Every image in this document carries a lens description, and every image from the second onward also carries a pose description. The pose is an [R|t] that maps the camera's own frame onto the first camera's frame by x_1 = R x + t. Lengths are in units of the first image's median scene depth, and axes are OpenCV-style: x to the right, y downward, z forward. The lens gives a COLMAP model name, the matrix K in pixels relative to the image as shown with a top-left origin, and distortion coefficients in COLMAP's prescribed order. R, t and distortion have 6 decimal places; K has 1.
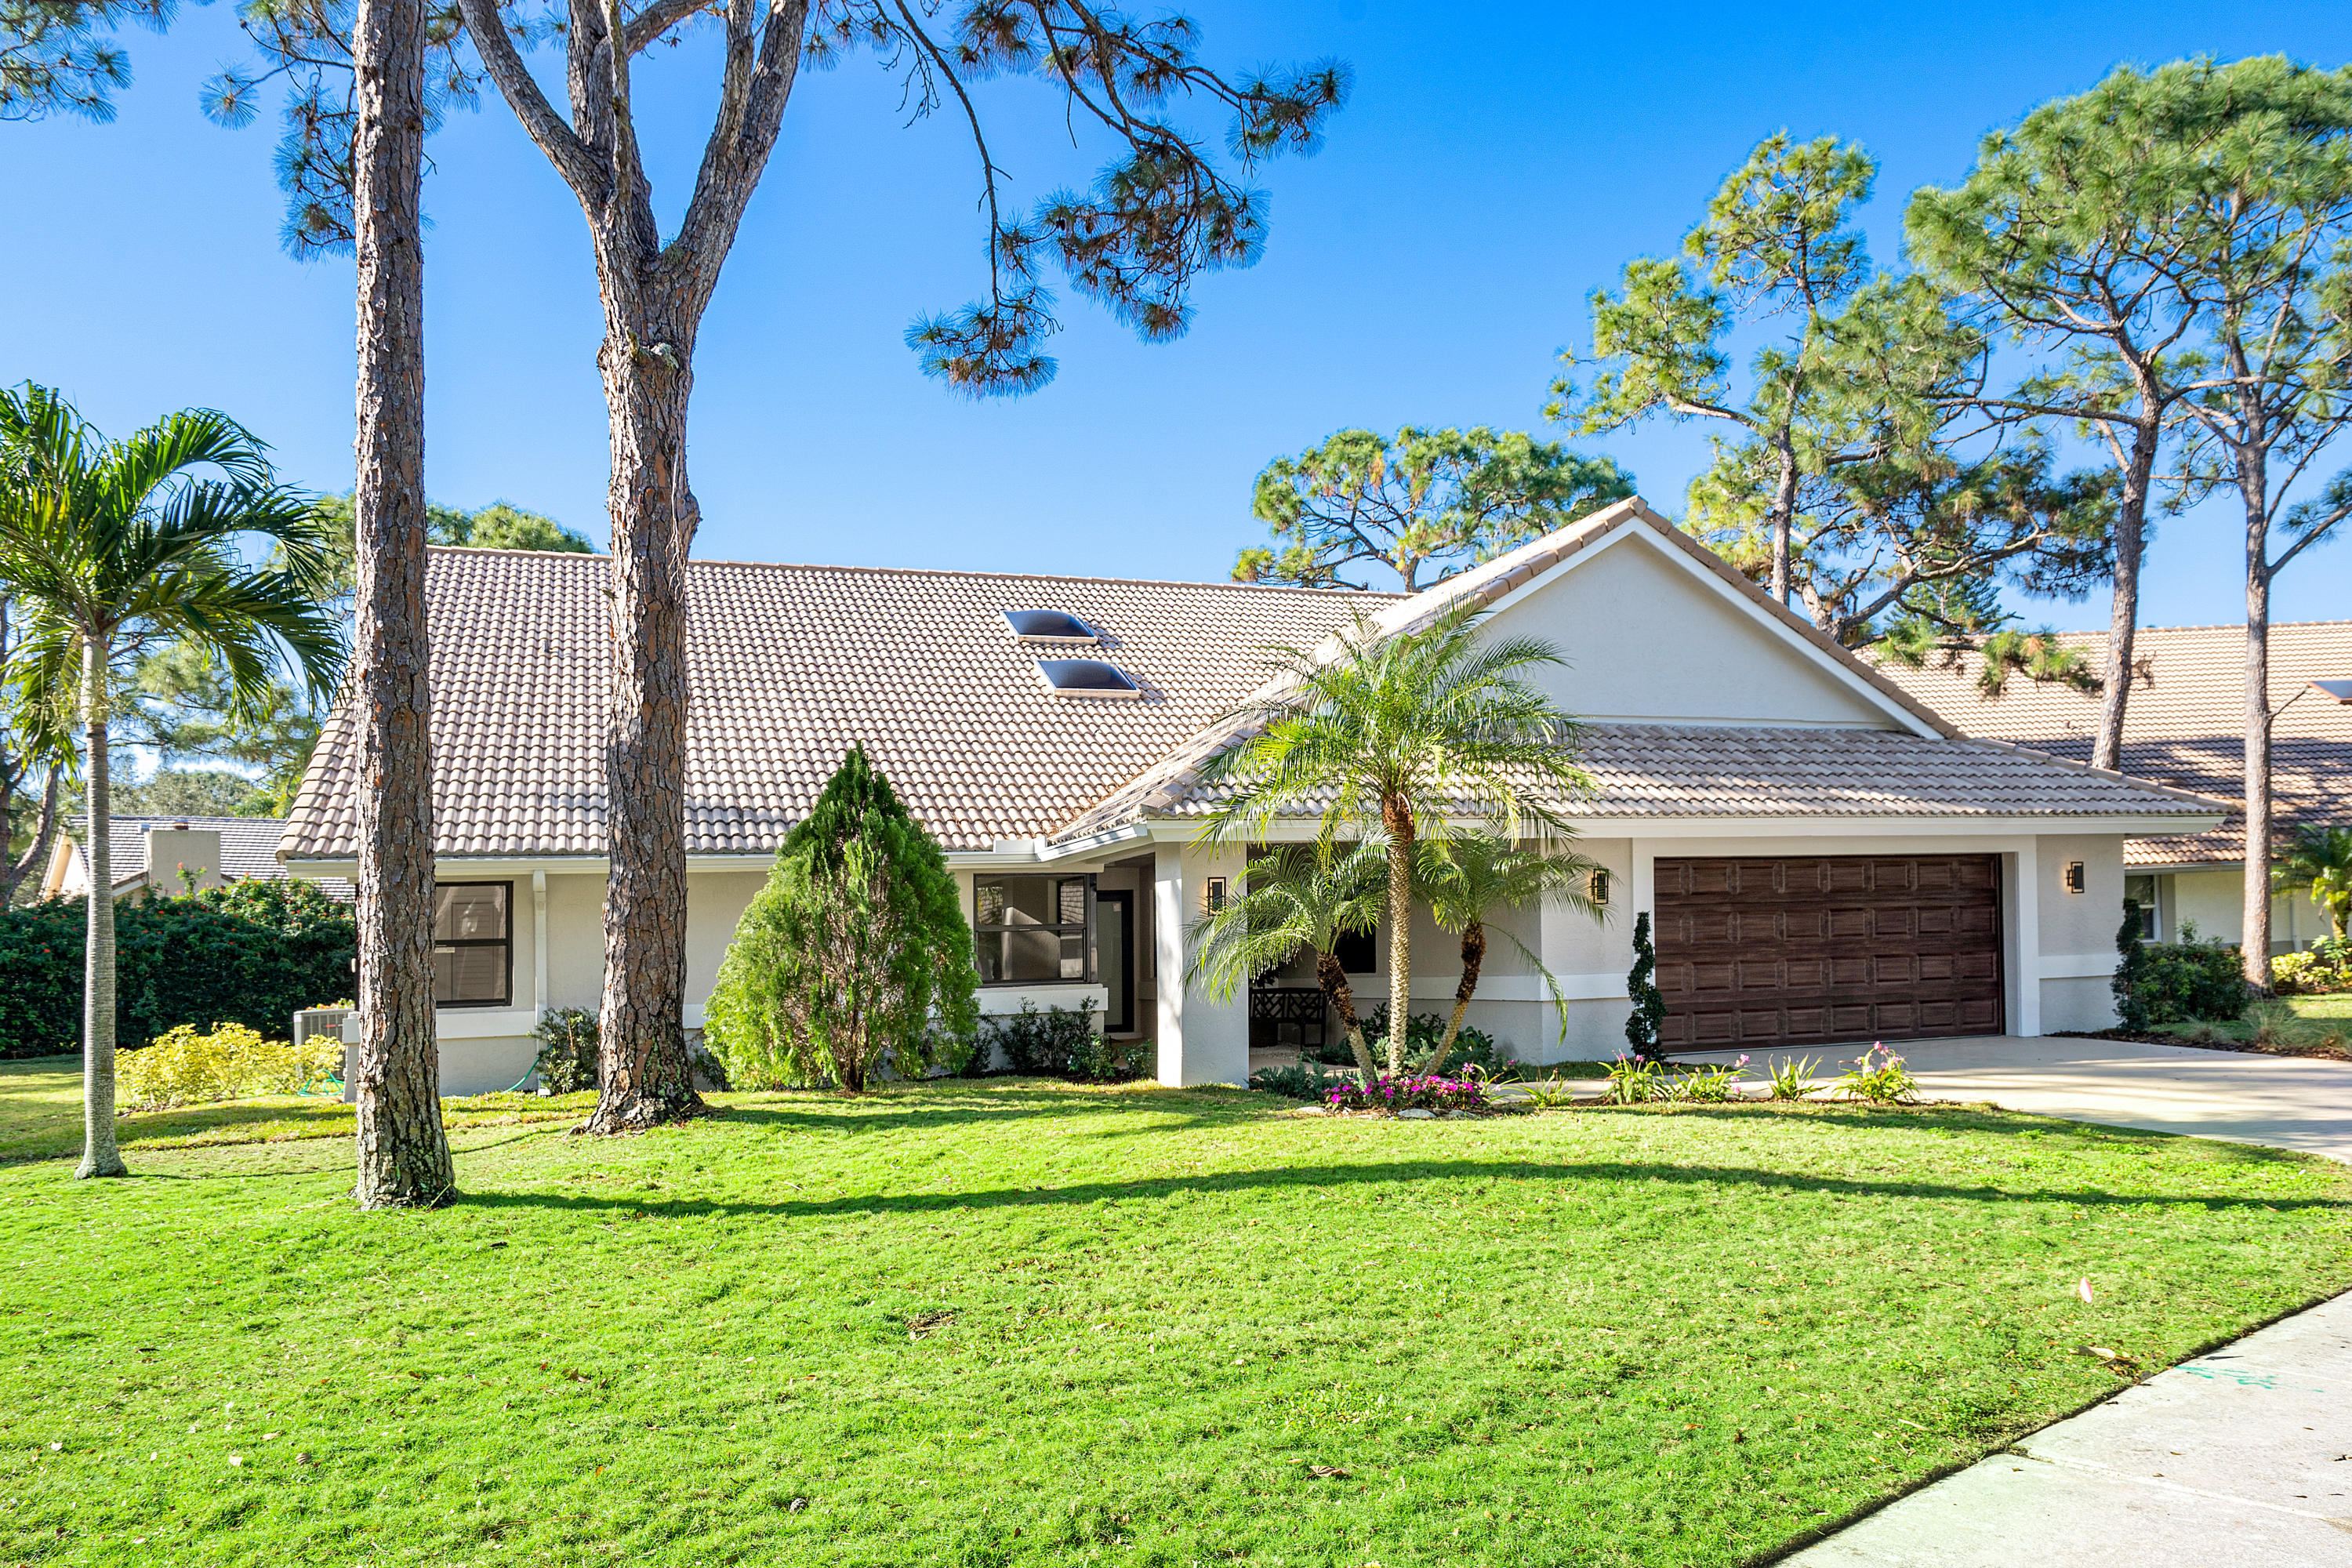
lens RADIAL K [[1614.2, 0, 1172.5], [0, 1614.2, 867.4], [0, 0, 1]] dist [0.010572, -0.002829]
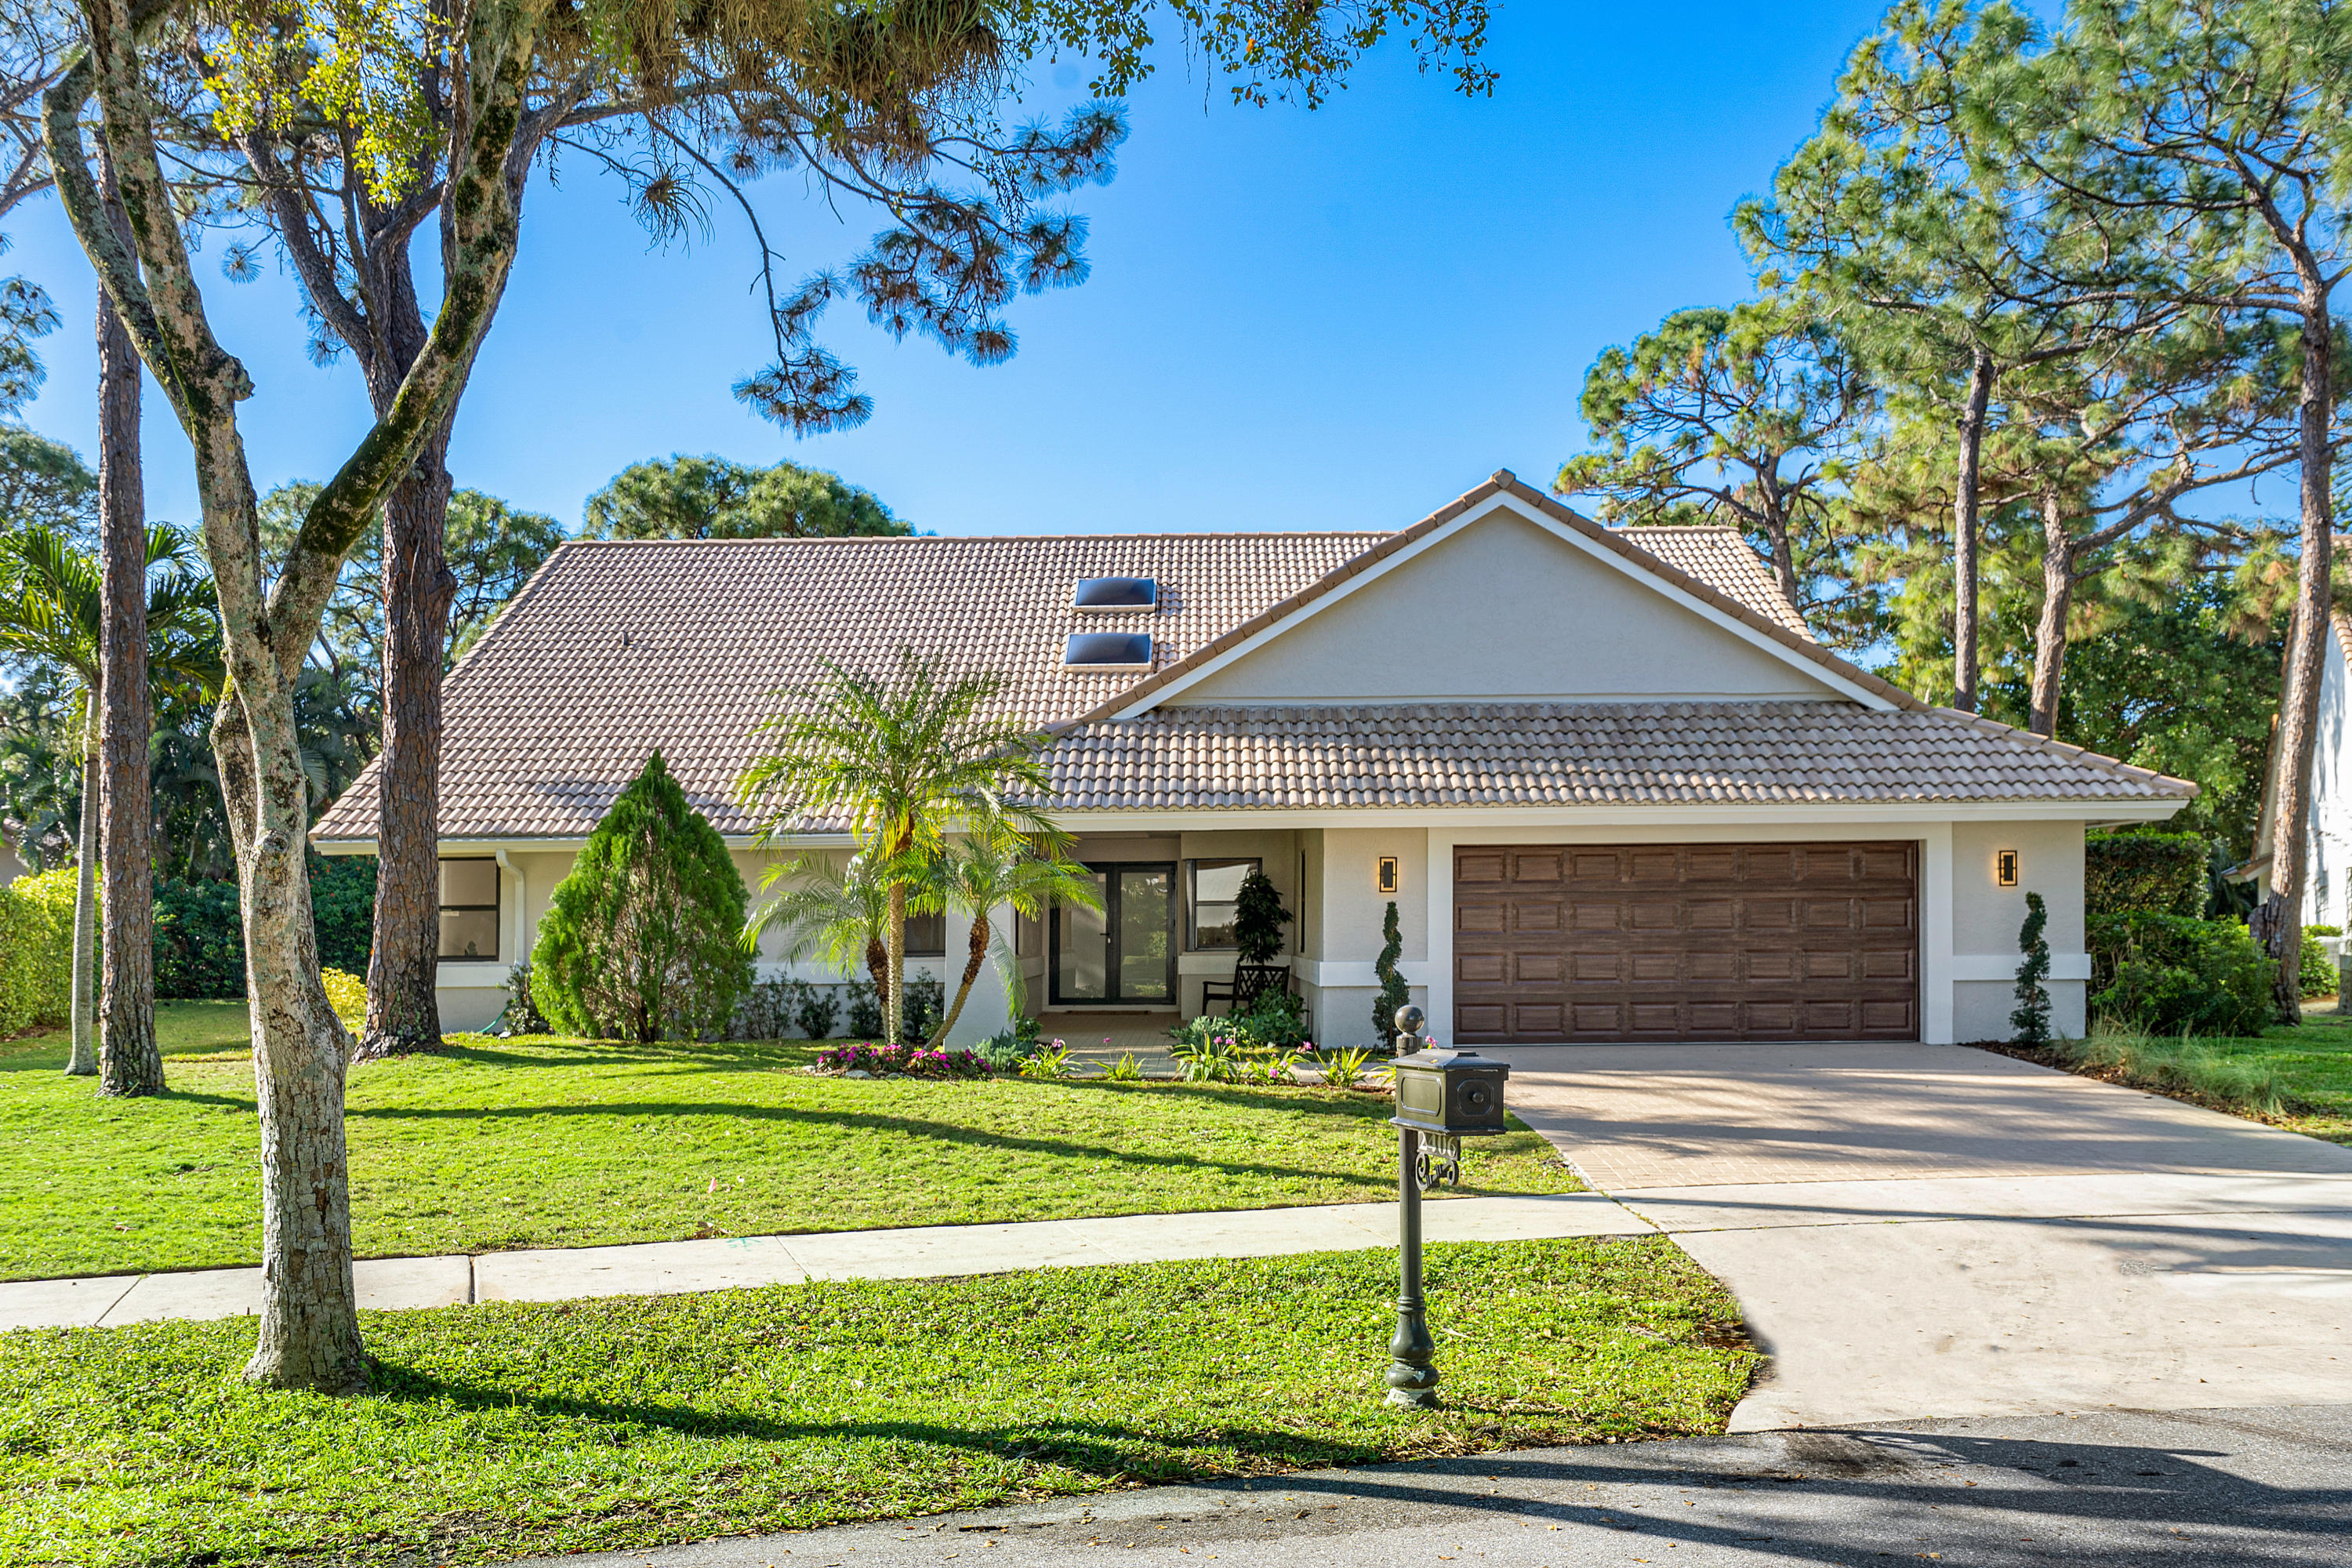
lens RADIAL K [[2012.8, 0, 1177.1], [0, 2012.8, 788.8], [0, 0, 1]] dist [0.000942, 0.010812]
pose [[0.936498, -0.000346, -0.350673, 0.595685], [-0.001184, 0.999991, -0.004150, -0.037036], [0.350672, 0.004302, 0.936489, -0.220622]]
